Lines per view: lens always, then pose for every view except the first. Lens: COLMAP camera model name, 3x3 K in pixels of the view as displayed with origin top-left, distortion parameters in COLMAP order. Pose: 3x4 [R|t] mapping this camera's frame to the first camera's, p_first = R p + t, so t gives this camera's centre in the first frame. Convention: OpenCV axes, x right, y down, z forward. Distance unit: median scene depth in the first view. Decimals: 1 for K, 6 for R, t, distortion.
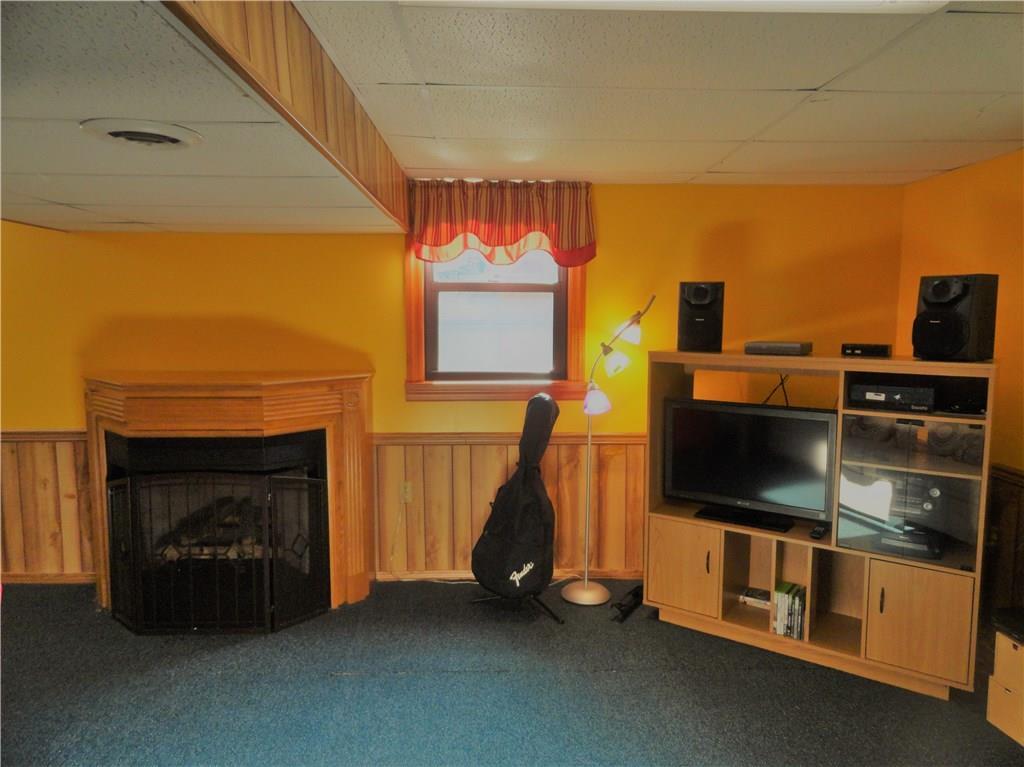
lens RADIAL K [[708.0, 0, 512.0], [0, 708.0, 383.5], [0, 0, 1]] dist [0.001266, 0.000232]
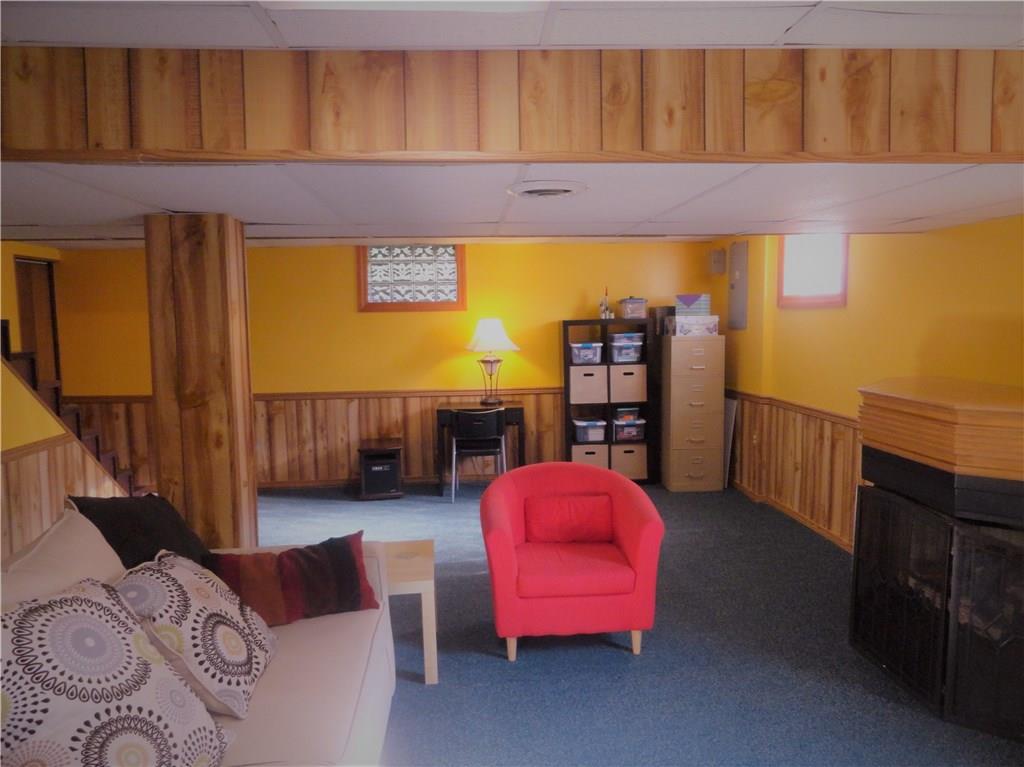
lens RADIAL K [[708.0, 0, 512.0], [0, 708.0, 383.5], [0, 0, 1]] dist [0.001266, 0.000232]
pose [[0.046034, 0.089105, -0.994958, 0.404072], [-0.083360, 0.992882, 0.085062, -0.050547], [0.995456, 0.079024, 0.053134, 0.456741]]
